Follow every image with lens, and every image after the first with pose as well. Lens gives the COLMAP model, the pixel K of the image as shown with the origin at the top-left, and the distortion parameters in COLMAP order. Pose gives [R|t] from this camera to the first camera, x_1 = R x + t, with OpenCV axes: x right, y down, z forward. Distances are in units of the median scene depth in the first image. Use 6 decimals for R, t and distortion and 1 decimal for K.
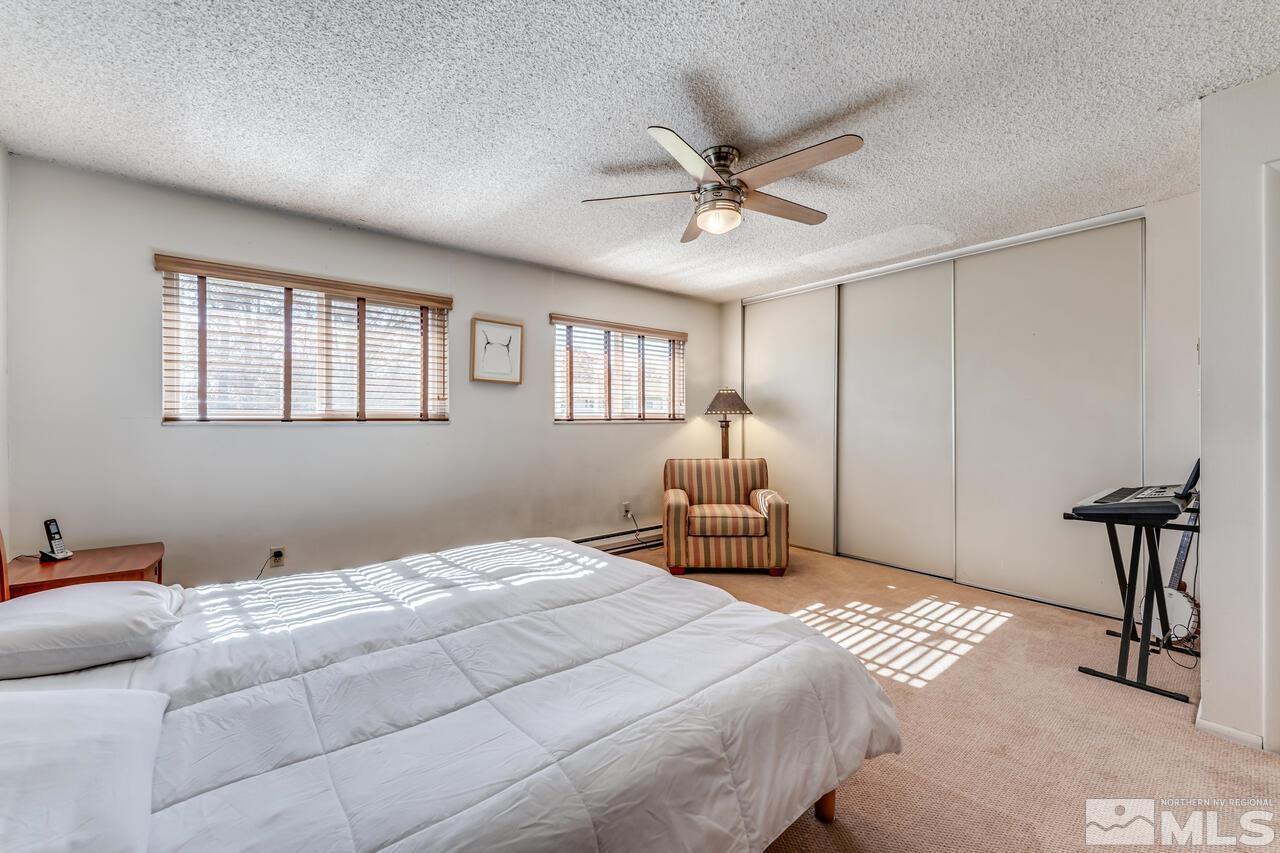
lens RADIAL K [[514.4, 0, 639.5], [0, 514.4, 419.4], [0, 0, 1]] dist [0.000481, -0.000127]
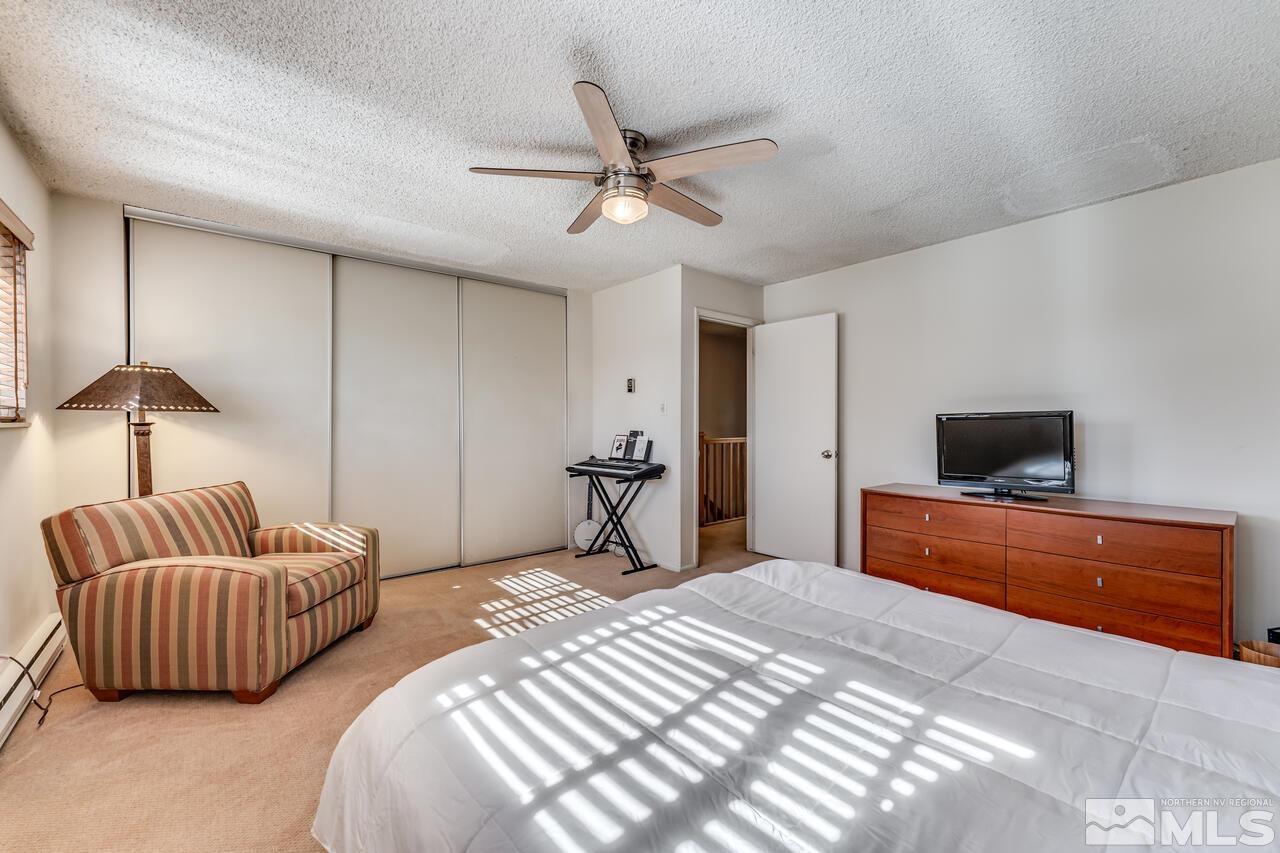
lens RADIAL K [[514.4, 0, 636.6], [0, 514.4, 425.2], [0, 0, 1]] dist [0.000481, -0.000127]
pose [[-0.003674, -0.002035, 0.999991, -0.609737], [-0.000970, 0.999997, 0.002031, 0.005892], [-0.999993, -0.000963, -0.003676, 0.757598]]
